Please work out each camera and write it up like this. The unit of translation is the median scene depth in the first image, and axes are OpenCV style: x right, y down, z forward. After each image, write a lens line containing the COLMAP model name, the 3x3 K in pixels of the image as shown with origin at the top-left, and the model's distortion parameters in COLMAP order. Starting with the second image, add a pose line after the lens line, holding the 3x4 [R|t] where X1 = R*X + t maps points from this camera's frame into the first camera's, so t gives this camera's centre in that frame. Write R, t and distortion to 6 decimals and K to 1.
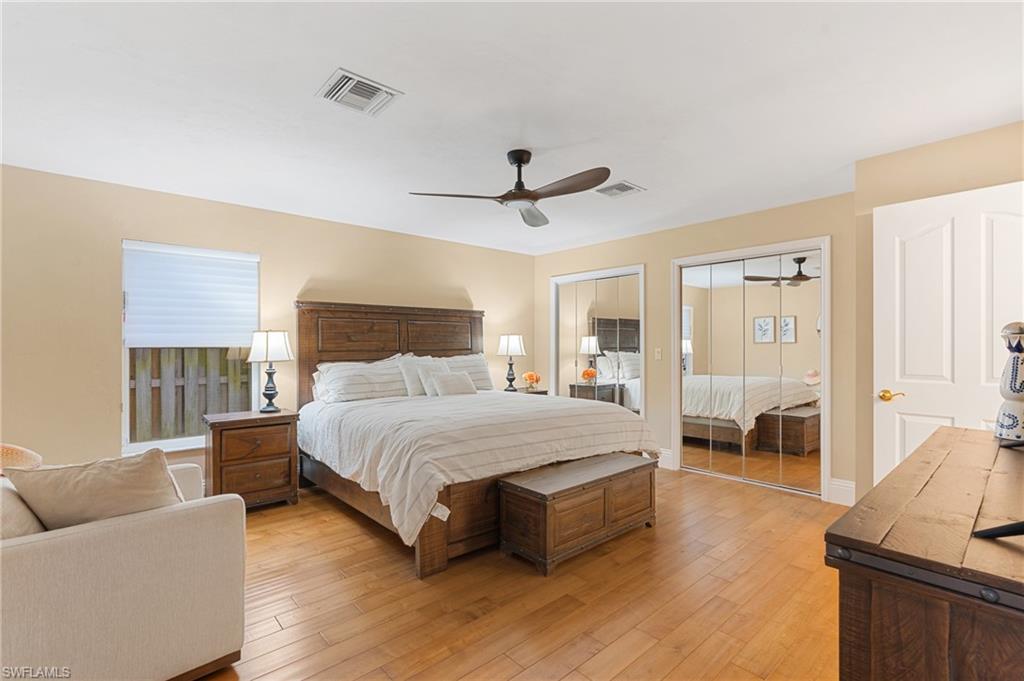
lens RADIAL K [[465.6, 0, 508.8], [0, 465.6, 342.2], [0, 0, 1]] dist [-0.010279, 0.003053]
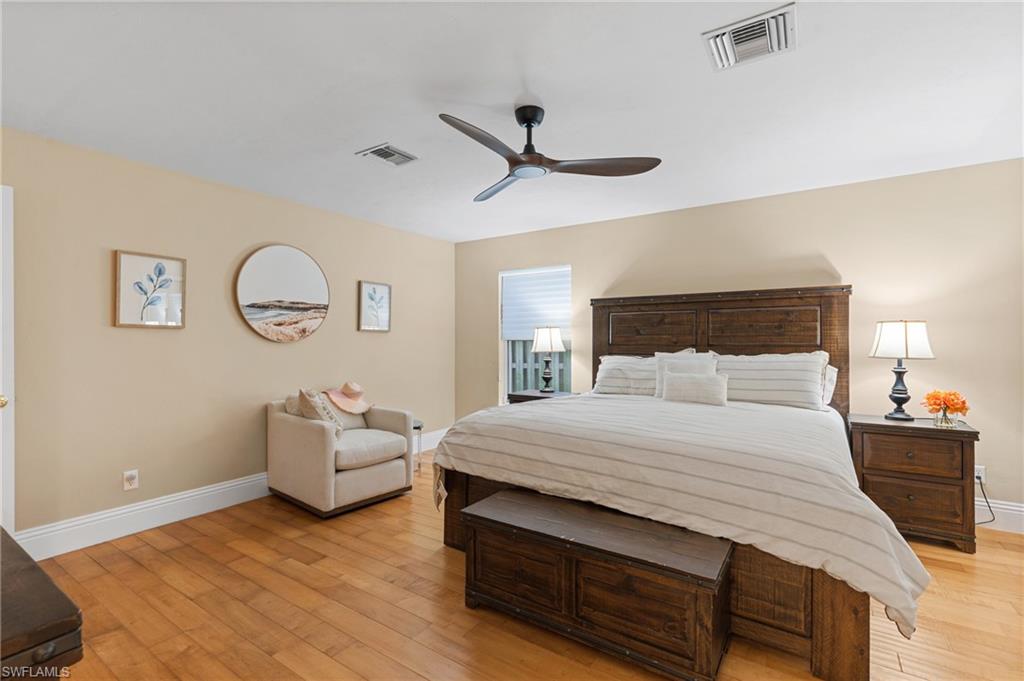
lens RADIAL K [[465.6, 0, 505.2], [0, 465.6, 342.0], [0, 0, 1]] dist [-0.010279, 0.003053]
pose [[0.236577, 0.006719, -0.971590, 0.512954], [0.005431, 0.999951, 0.008237, 0.002970], [0.971598, -0.007226, 0.236529, 0.474663]]
